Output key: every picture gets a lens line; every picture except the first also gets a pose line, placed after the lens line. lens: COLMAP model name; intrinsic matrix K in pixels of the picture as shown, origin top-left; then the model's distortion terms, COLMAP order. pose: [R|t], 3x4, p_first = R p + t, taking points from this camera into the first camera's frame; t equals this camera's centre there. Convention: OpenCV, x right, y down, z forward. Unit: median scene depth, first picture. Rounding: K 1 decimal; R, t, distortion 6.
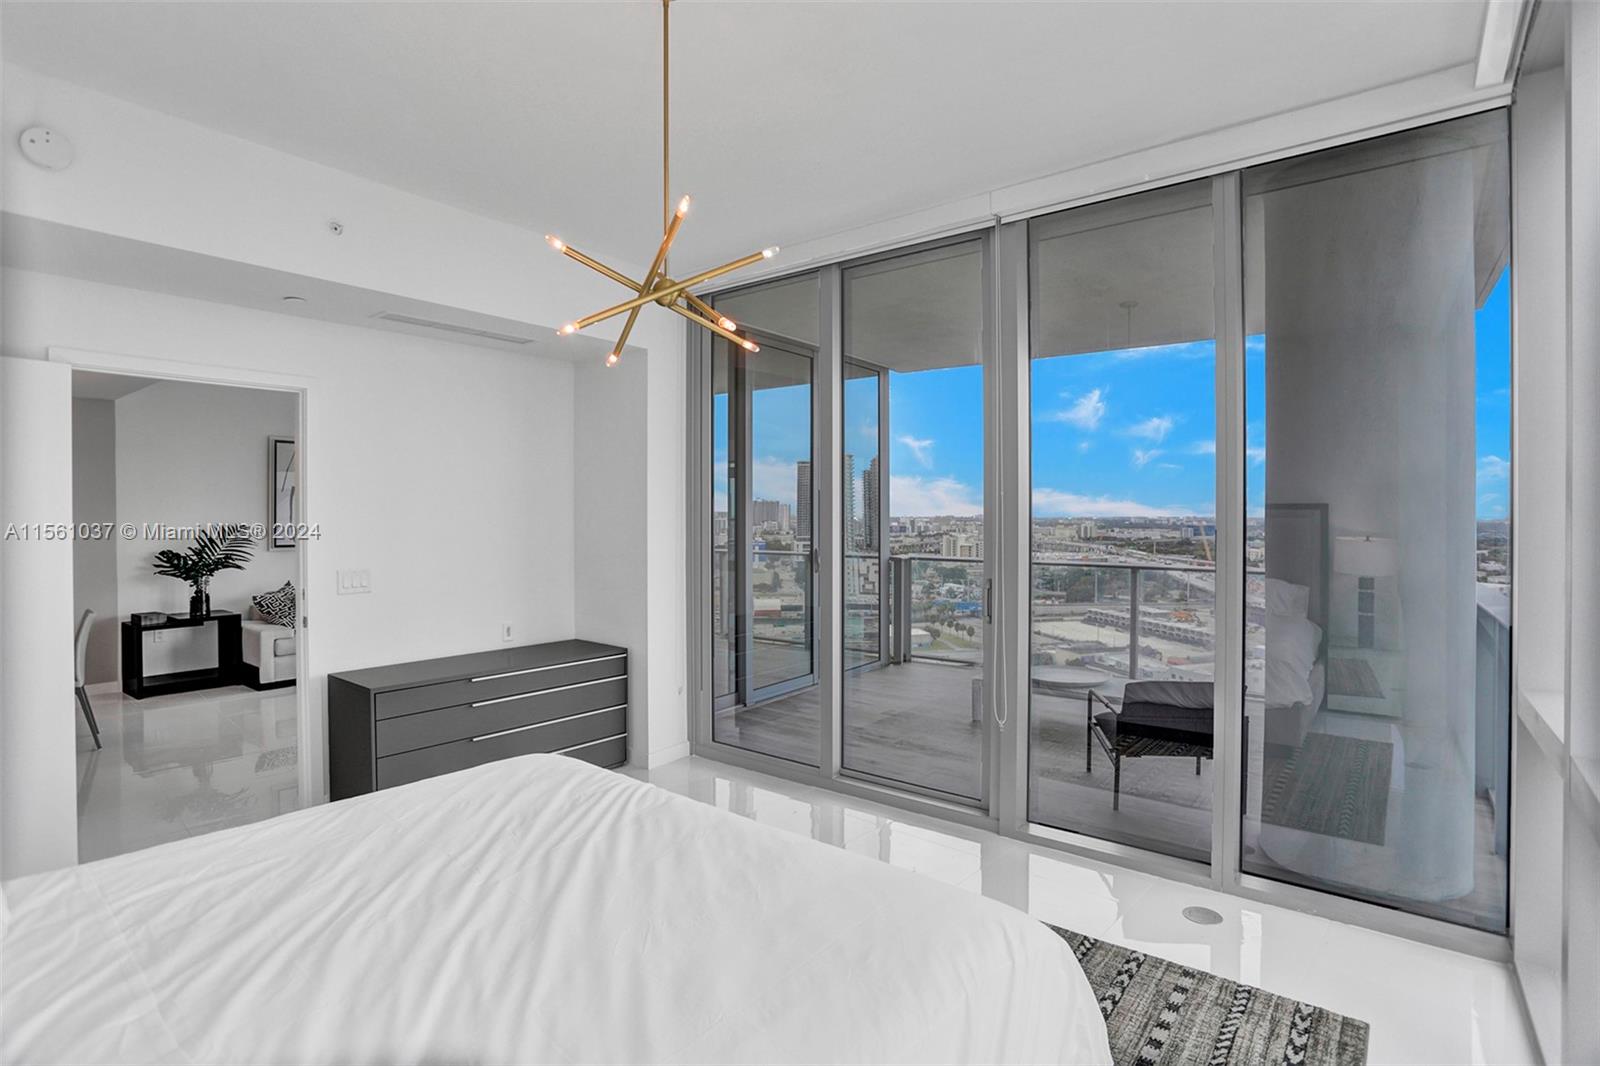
lens RADIAL K [[791.9, 0, 783.8], [0, 791.9, 522.6], [0, 0, 1]] dist [-0.076607, 0.030695]
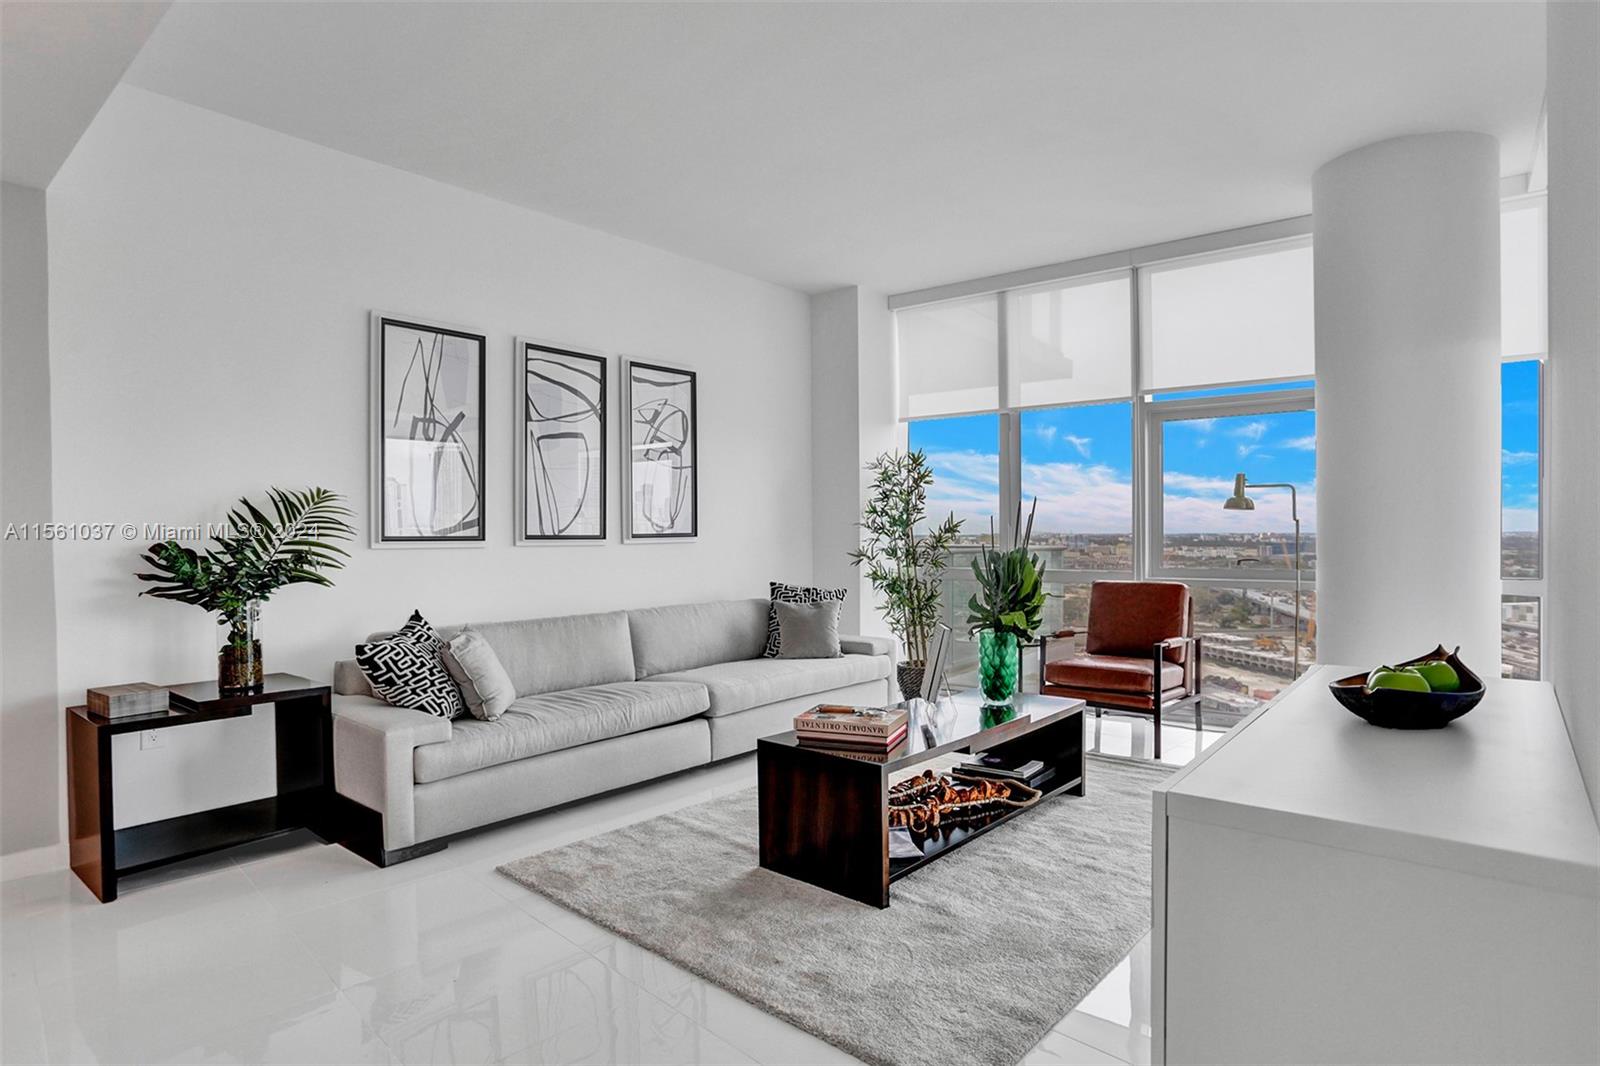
lens RADIAL K [[867.6, 0, 788.1], [0, 867.6, 544.5], [0, 0, 1]] dist [-0.046602, 0.004029]
pose [[0.999566, -0.003900, -0.029207, -0.430098], [0.004005, 0.999986, 0.003543, 0.036996], [0.029193, -0.003659, 0.999567, 0.514913]]
